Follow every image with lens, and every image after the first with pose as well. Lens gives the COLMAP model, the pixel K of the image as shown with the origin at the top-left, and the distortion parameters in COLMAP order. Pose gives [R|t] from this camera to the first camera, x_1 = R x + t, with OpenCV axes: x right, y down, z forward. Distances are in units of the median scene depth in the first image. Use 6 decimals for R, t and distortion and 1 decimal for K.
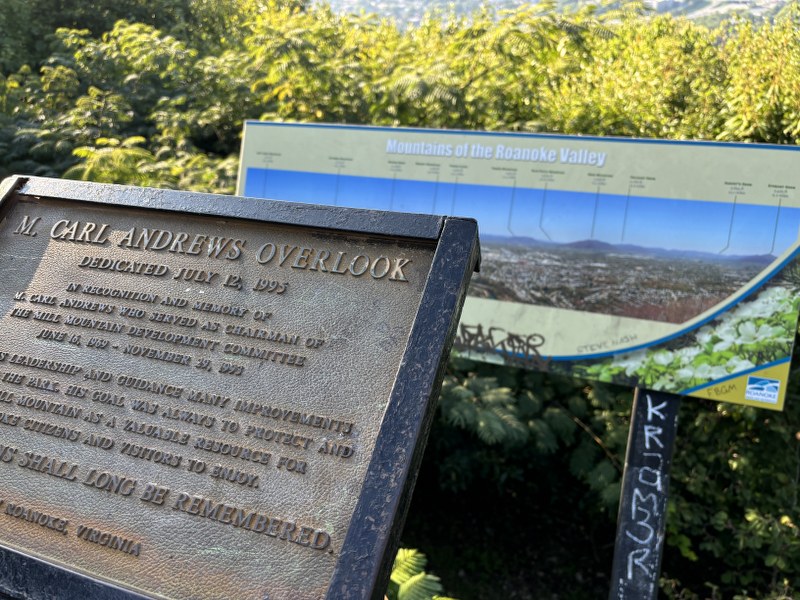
lens RADIAL K [[602.8, 0, 397.5], [0, 602.8, 301.3], [0, 0, 1]] dist [0.047539, -0.033666]
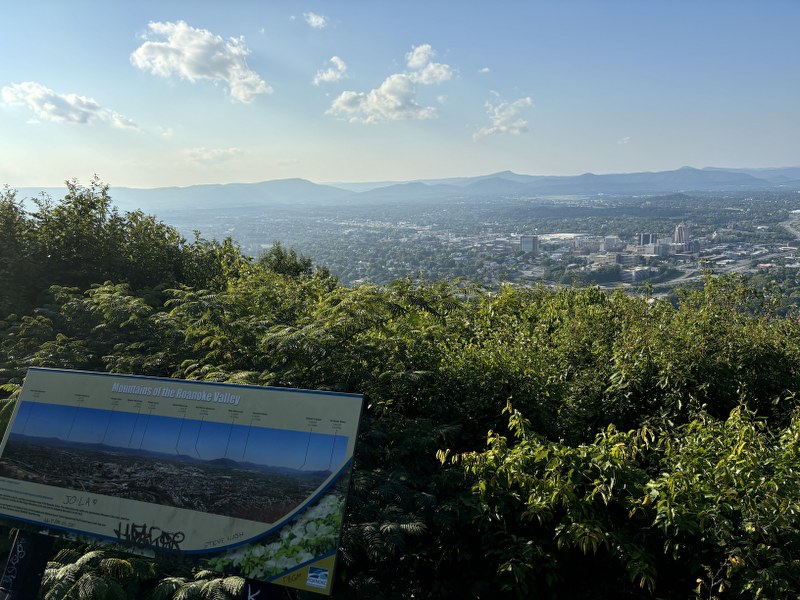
lens RADIAL K [[602.8, 0, 393.1], [0, 602.8, 305.0], [0, 0, 1]] dist [0.047539, -0.033666]
pose [[0.999551, 0.024804, -0.016789, 0.729111], [-0.029319, 0.924891, -0.379101, 0.089374], [0.006125, 0.379423, 0.925203, -0.408104]]
